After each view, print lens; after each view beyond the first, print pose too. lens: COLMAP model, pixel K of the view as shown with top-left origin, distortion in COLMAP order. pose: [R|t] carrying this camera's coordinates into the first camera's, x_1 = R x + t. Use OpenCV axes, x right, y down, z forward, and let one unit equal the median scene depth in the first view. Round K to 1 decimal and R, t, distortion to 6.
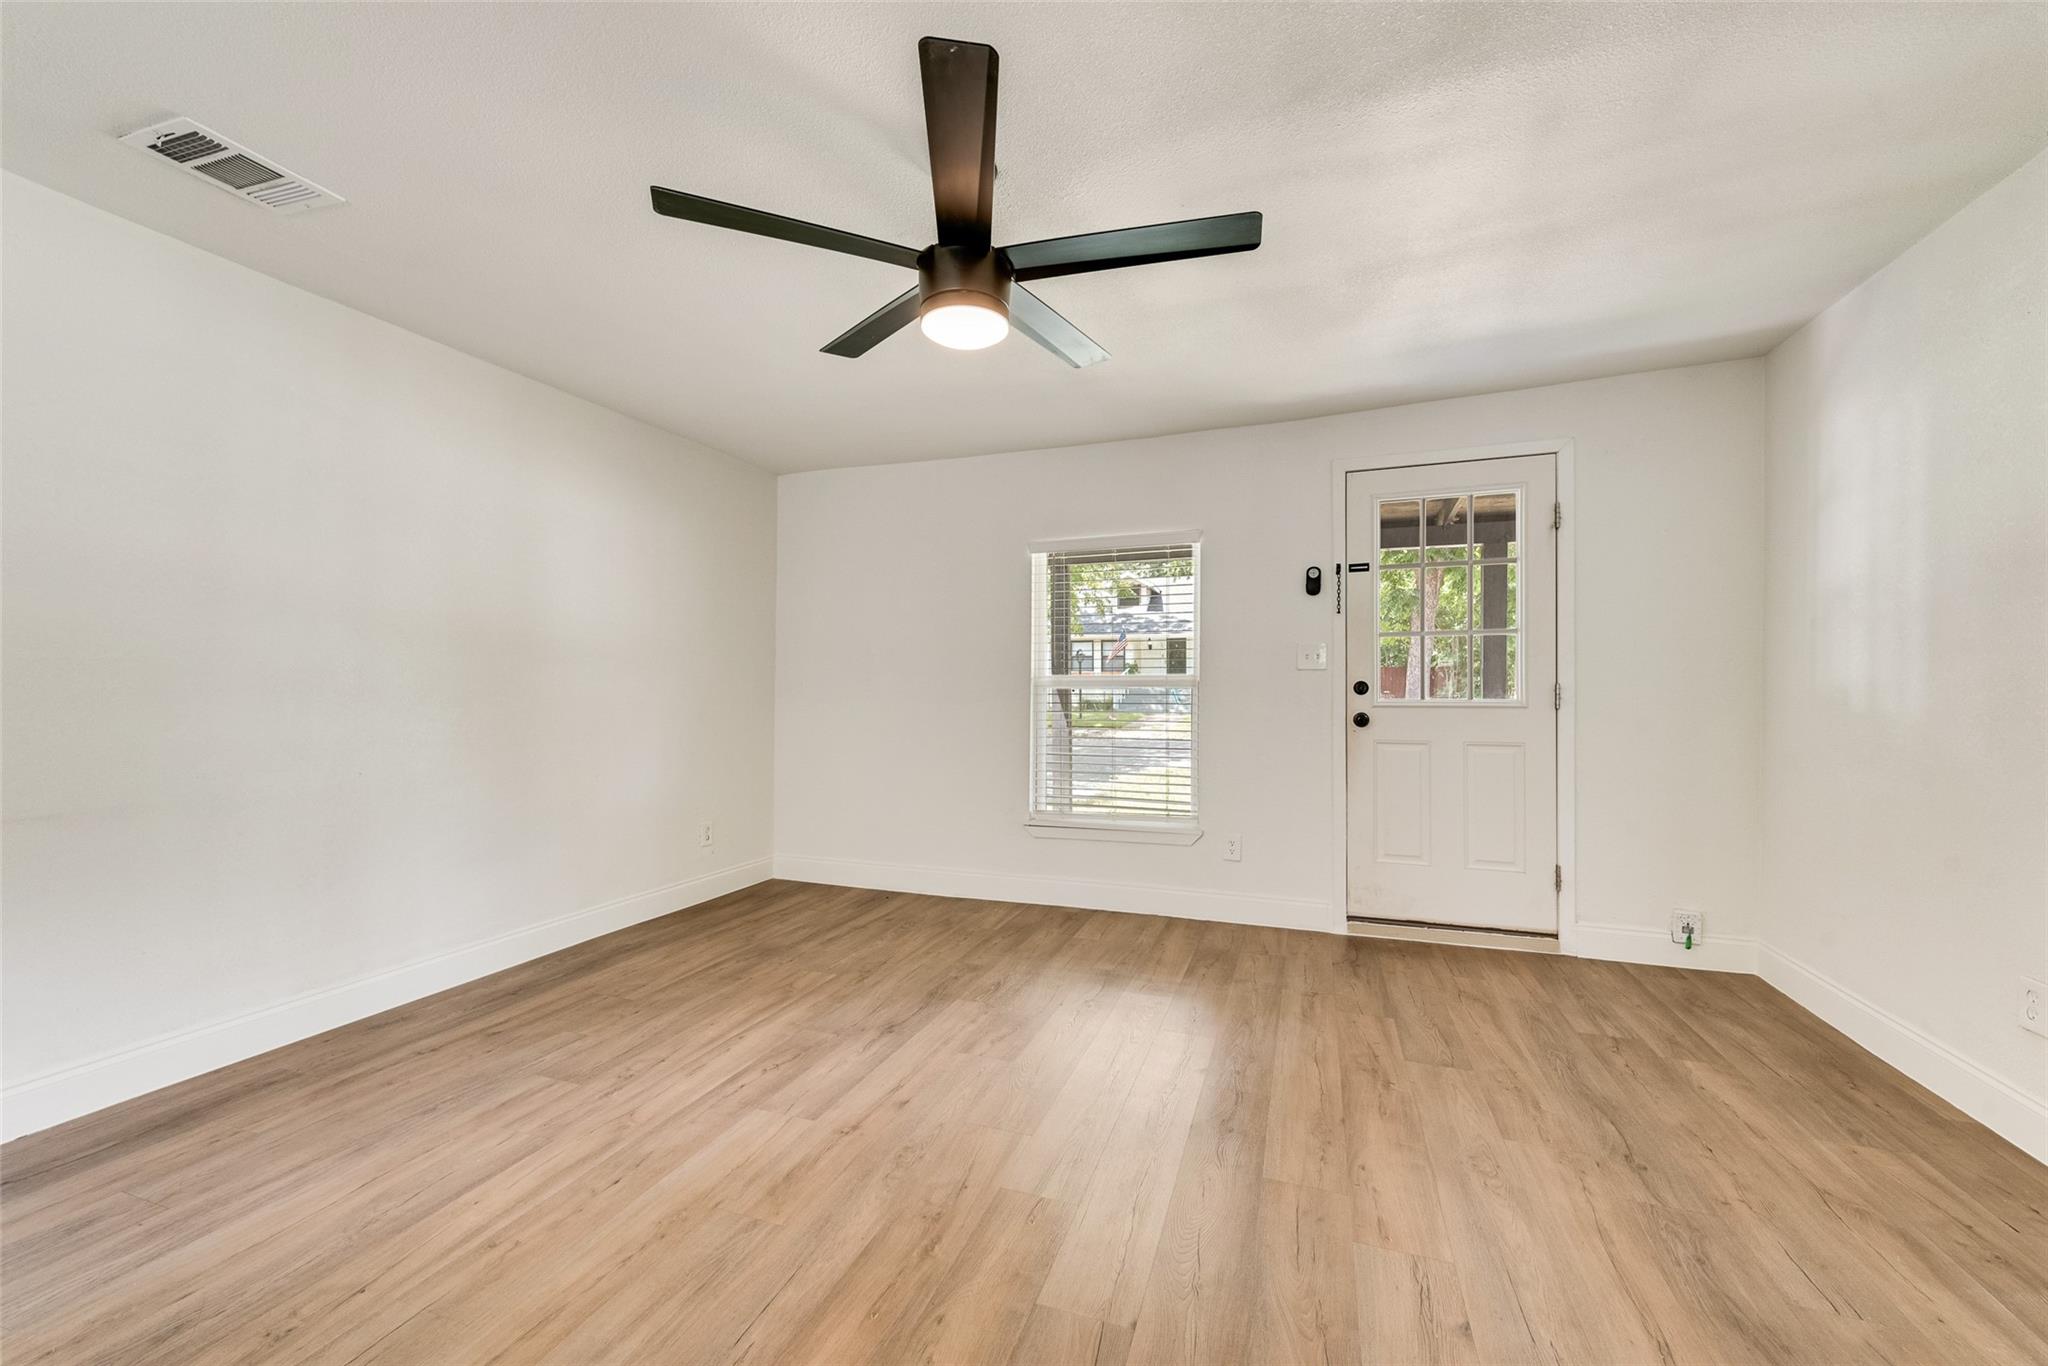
lens RADIAL K [[805.1, 0, 1038.9], [0, 805.1, 697.4], [0, 0, 1]] dist [0.009005, -0.001415]
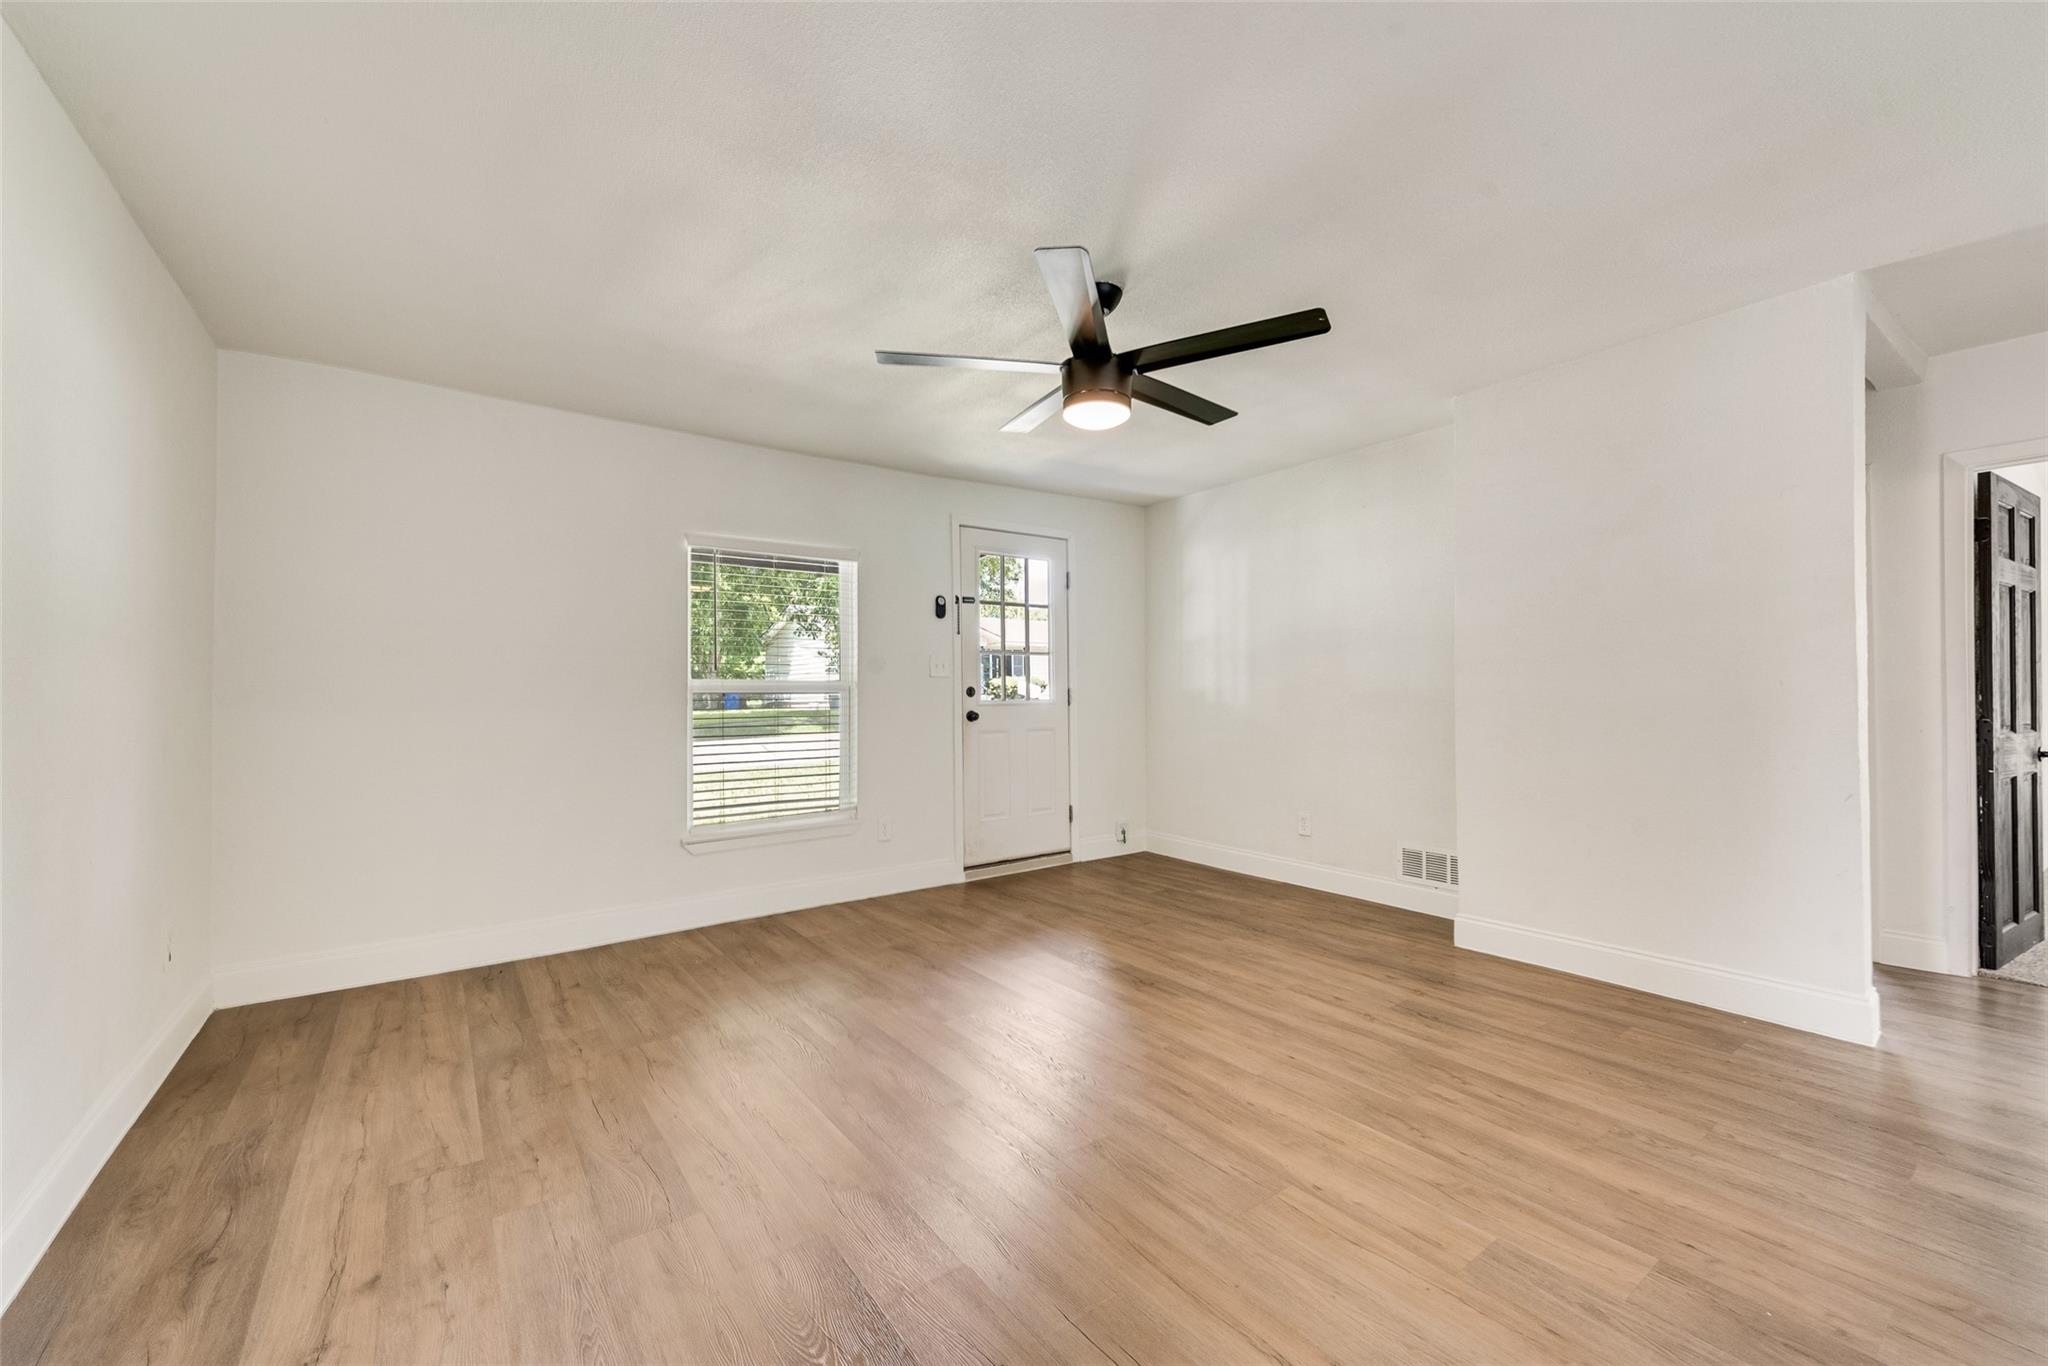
lens RADIAL K [[805.1, 0, 1027.6], [0, 805.1, 700.2], [0, 0, 1]] dist [0.009005, -0.001415]
pose [[0.559038, -0.013865, 0.829026, -0.757119], [0.013869, 0.999877, 0.007369, -0.007664], [-0.829026, 0.007378, 0.559162, 0.226902]]
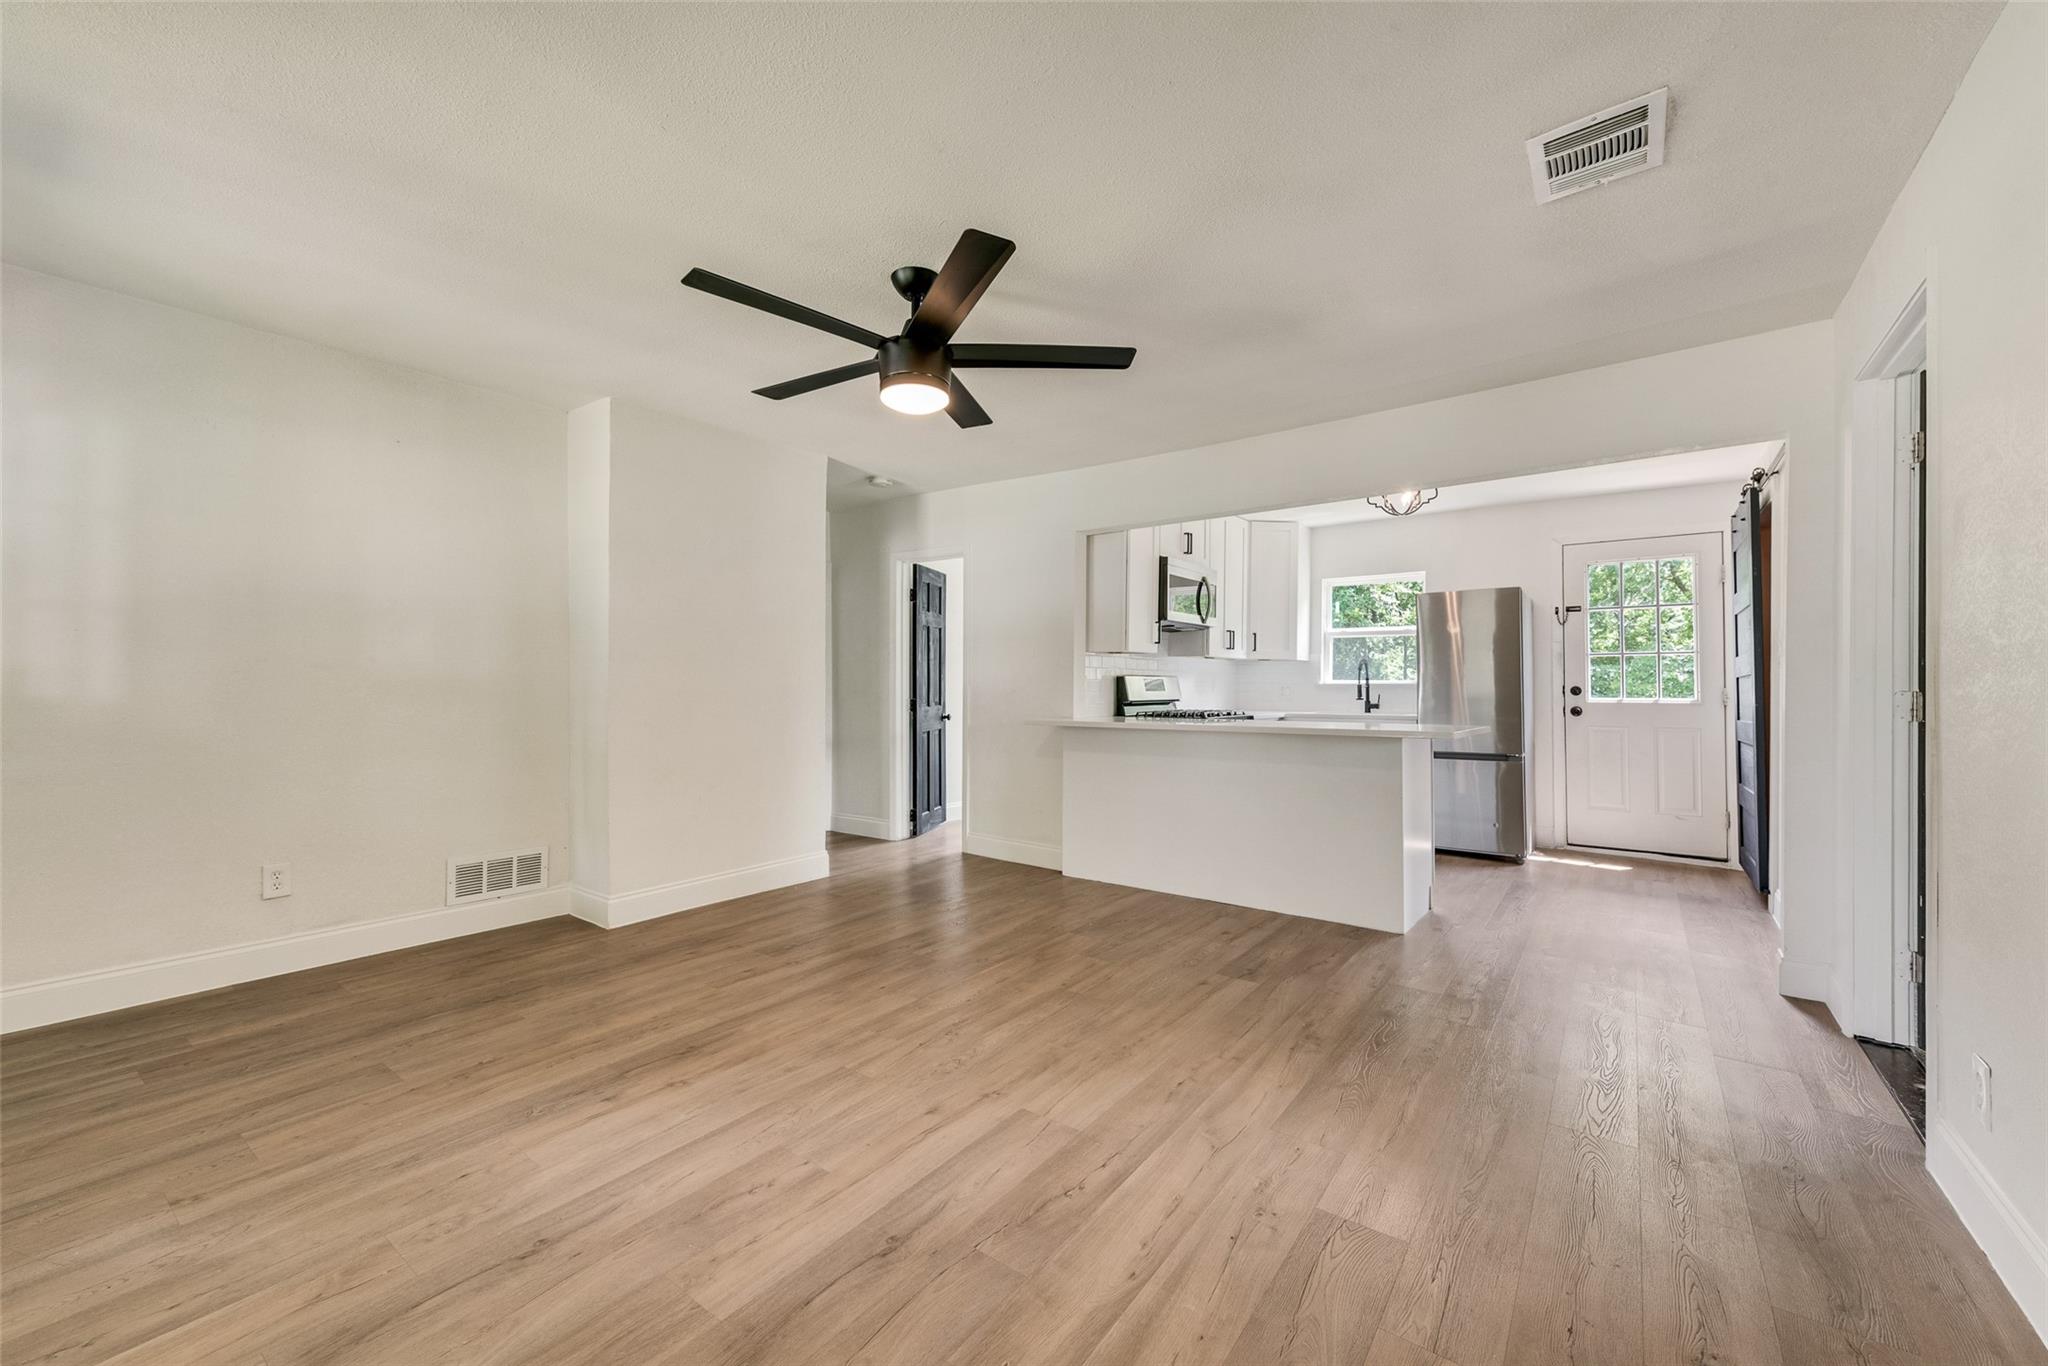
lens RADIAL K [[805.1, 0, 1027.3], [0, 805.1, 669.9], [0, 0, 1]] dist [0.009005, -0.001415]
pose [[-0.955045, -0.000155, 0.296461, -0.393442], [-0.003837, 0.999923, -0.011838, -0.007433], [-0.296437, -0.012443, -0.954971, 1.328846]]
